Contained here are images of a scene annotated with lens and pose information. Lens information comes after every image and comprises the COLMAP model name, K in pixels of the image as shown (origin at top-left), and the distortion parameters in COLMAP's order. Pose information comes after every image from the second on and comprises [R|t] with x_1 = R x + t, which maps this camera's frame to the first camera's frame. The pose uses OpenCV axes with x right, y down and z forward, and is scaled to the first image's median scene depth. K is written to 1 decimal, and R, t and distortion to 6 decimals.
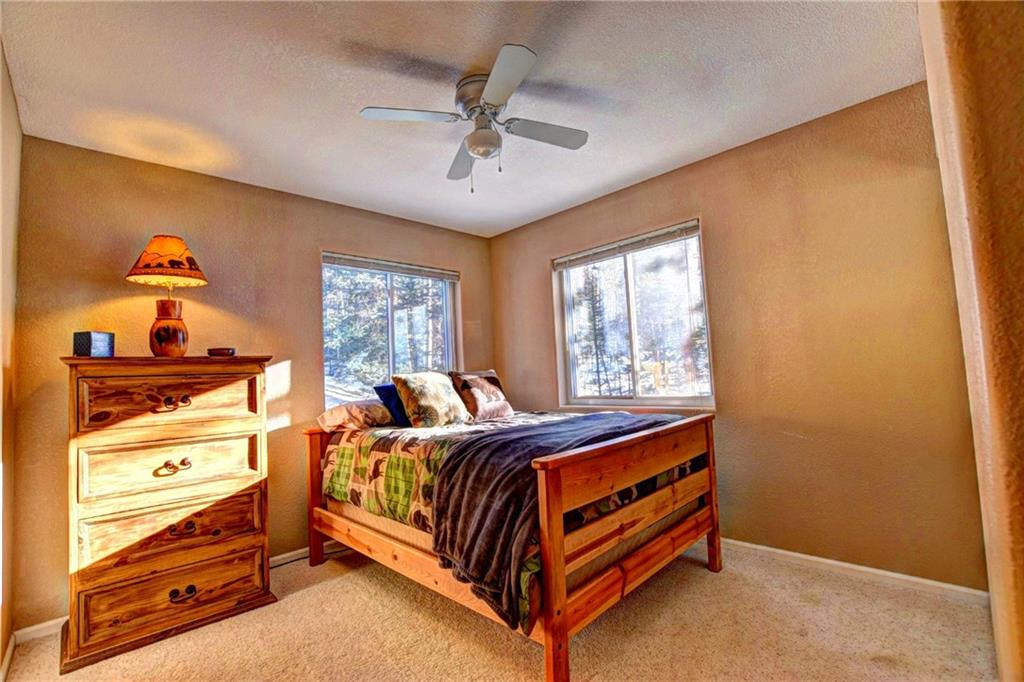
lens RADIAL K [[451.8, 0, 509.0], [0, 451.8, 342.3], [0, 0, 1]] dist [-0.034470, 0.005452]
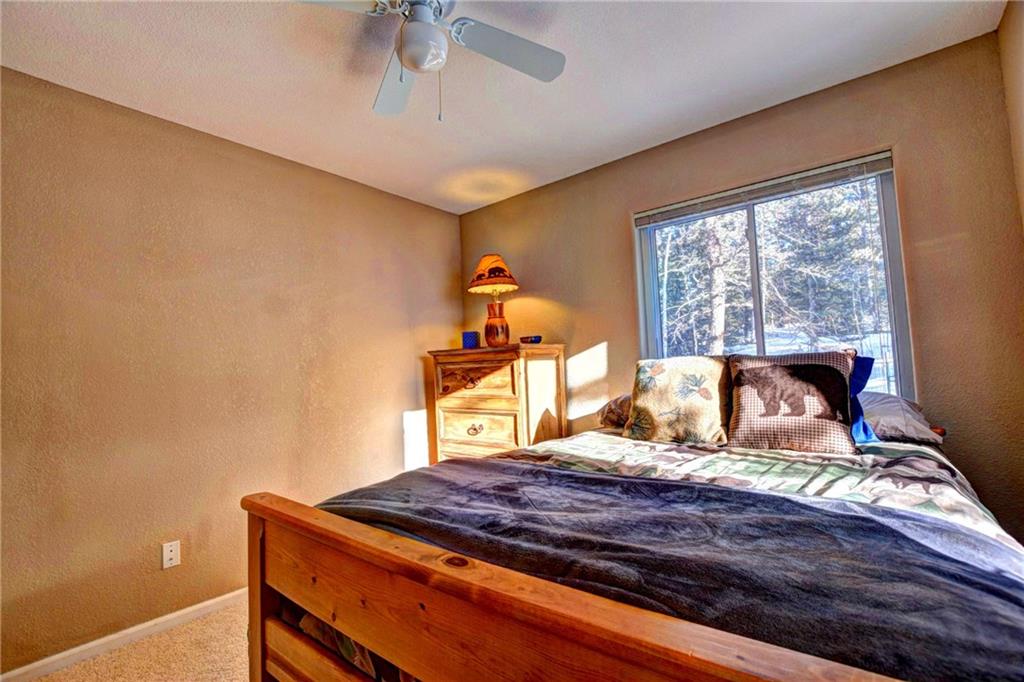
lens RADIAL K [[451.8, 0, 509.0], [0, 451.8, 342.3], [0, 0, 1]] dist [-0.034470, 0.005452]
pose [[0.106207, -0.019346, -0.994156, 0.566705], [0.097681, 0.995178, -0.008930, 0.035484], [0.989534, -0.096162, 0.107585, 0.886483]]
